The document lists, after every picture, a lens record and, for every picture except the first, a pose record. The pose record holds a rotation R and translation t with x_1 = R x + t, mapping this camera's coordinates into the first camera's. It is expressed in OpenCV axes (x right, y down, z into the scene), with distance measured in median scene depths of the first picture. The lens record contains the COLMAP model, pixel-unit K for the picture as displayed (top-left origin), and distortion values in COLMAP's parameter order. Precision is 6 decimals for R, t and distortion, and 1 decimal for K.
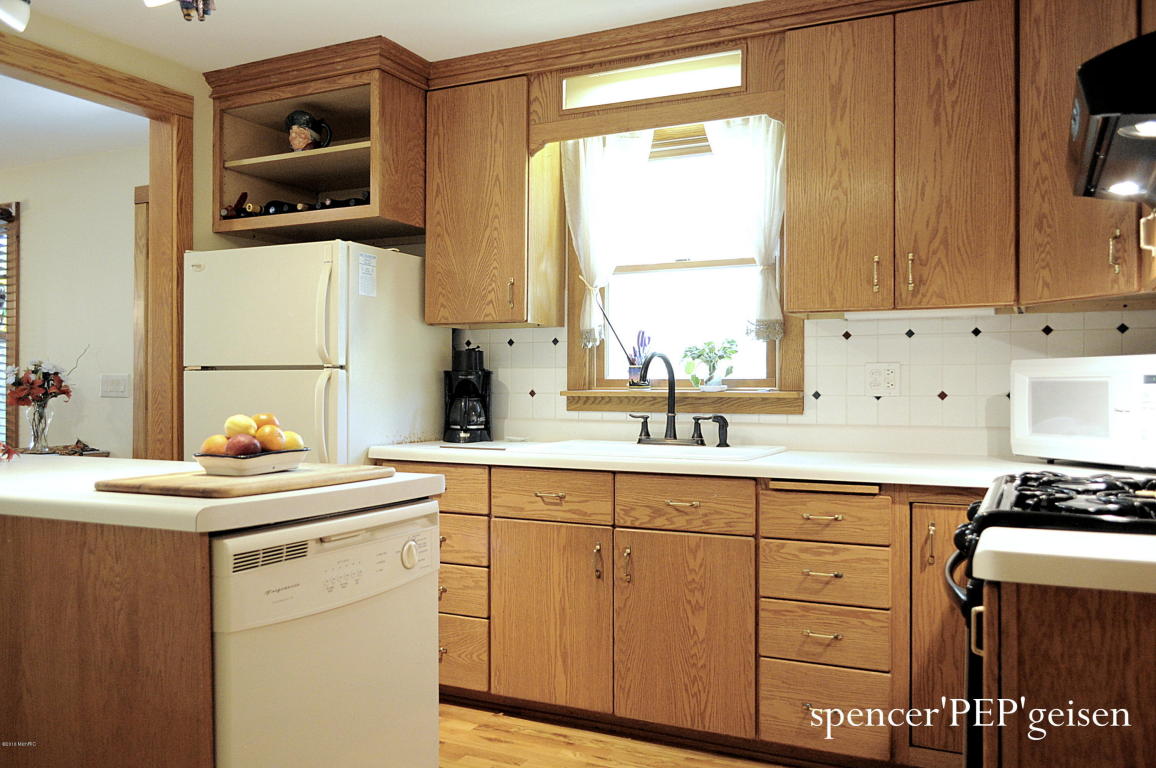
lens RADIAL K [[927.5, 0, 578.0], [0, 927.5, 384.0], [0, 0, 1]] dist [-0.009131, 0.001414]
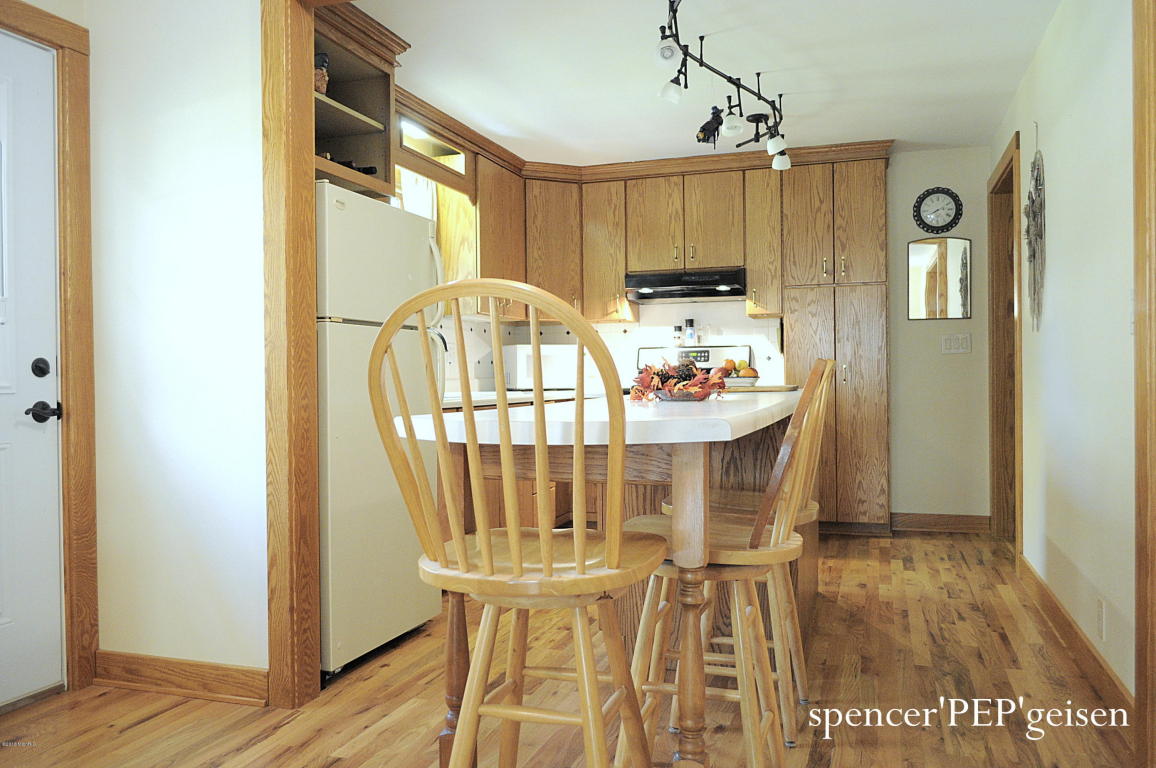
lens RADIAL K [[892.0, 0, 578.0], [0, 892.0, 384.0], [0, 0, 1]] dist [-0.006373, -0.006109]
pose [[-0.132812, -0.008818, 0.991102, -1.317814], [0.008443, 0.999914, 0.010028, 0.037617], [-0.991105, 0.009700, -0.132726, 0.921779]]
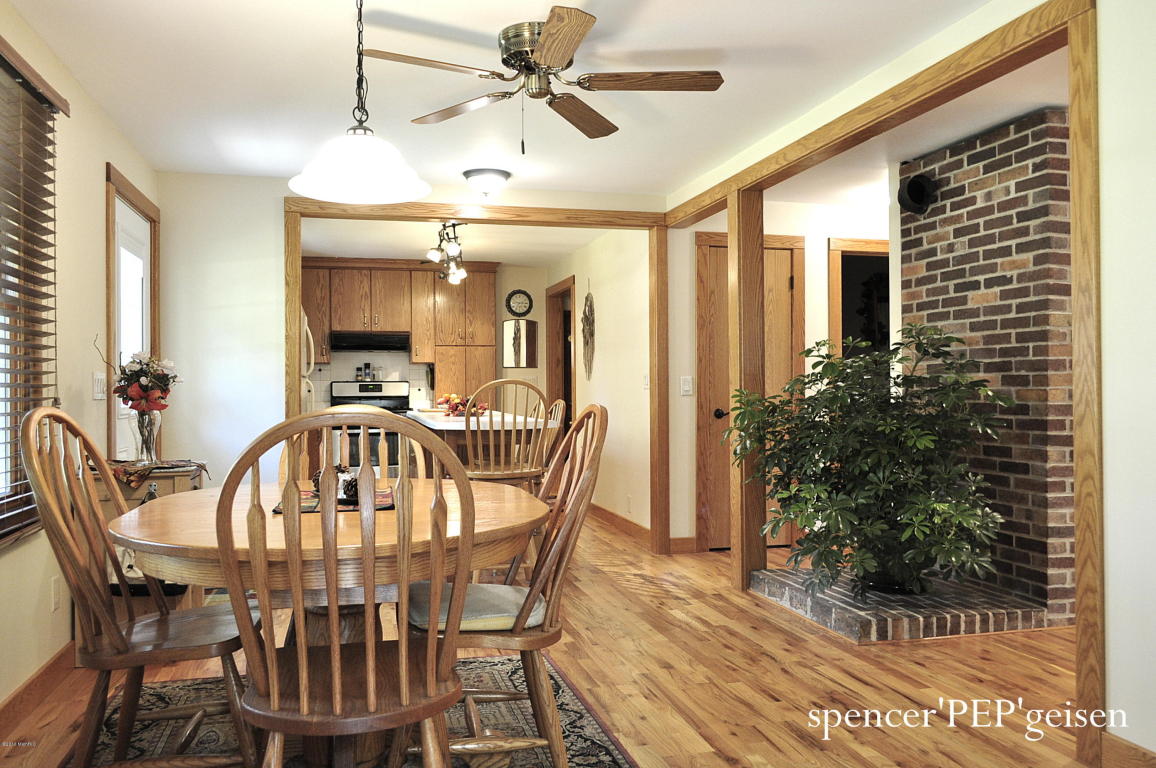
lens RADIAL K [[892.0, 0, 578.0], [0, 892.0, 384.0], [0, 0, 1]] dist [-0.006373, -0.006109]
pose [[-0.645503, 0.010414, 0.763687, -2.014486], [0.006329, 0.999946, -0.008287, 0.016303], [-0.763732, -0.000516, -0.645533, 1.696998]]
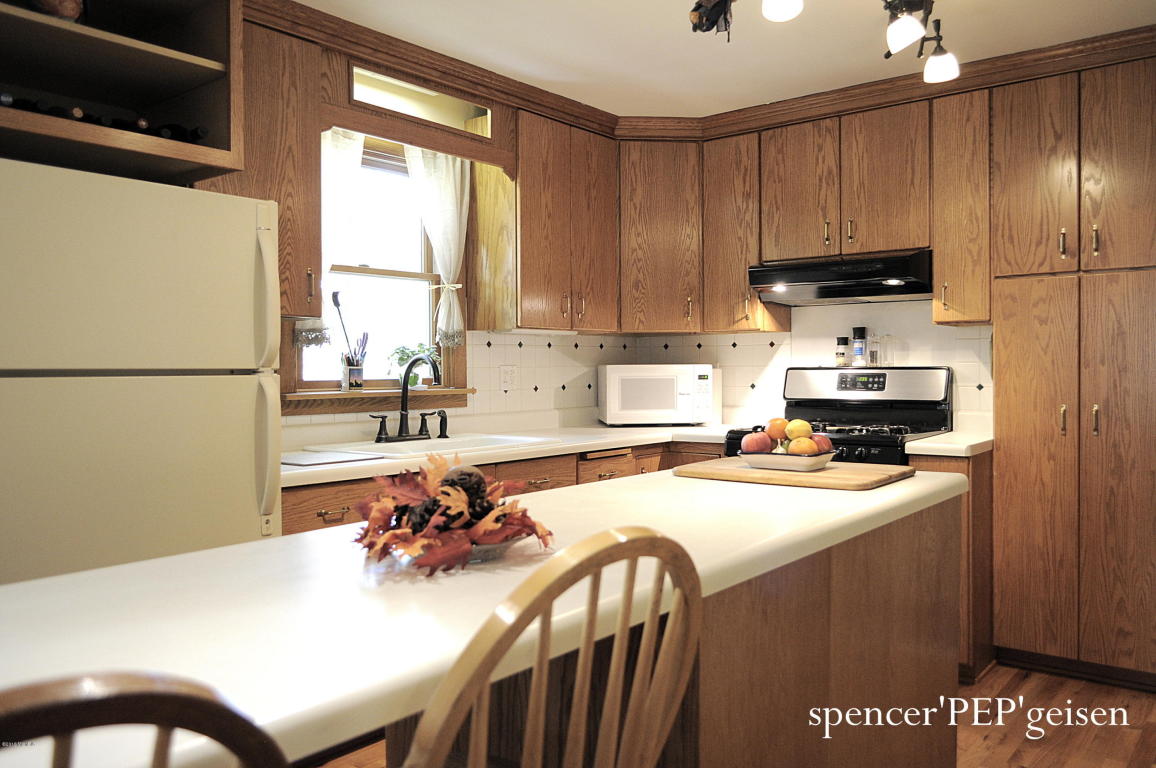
lens RADIAL K [[892.0, 0, 578.0], [0, 892.0, 384.0], [0, 0, 1]] dist [-0.006373, -0.006109]
pose [[0.223369, -0.020658, 0.974515, -0.861820], [0.003998, 0.999786, 0.020278, -0.020419], [-0.974726, -0.000634, 0.223404, 0.568705]]
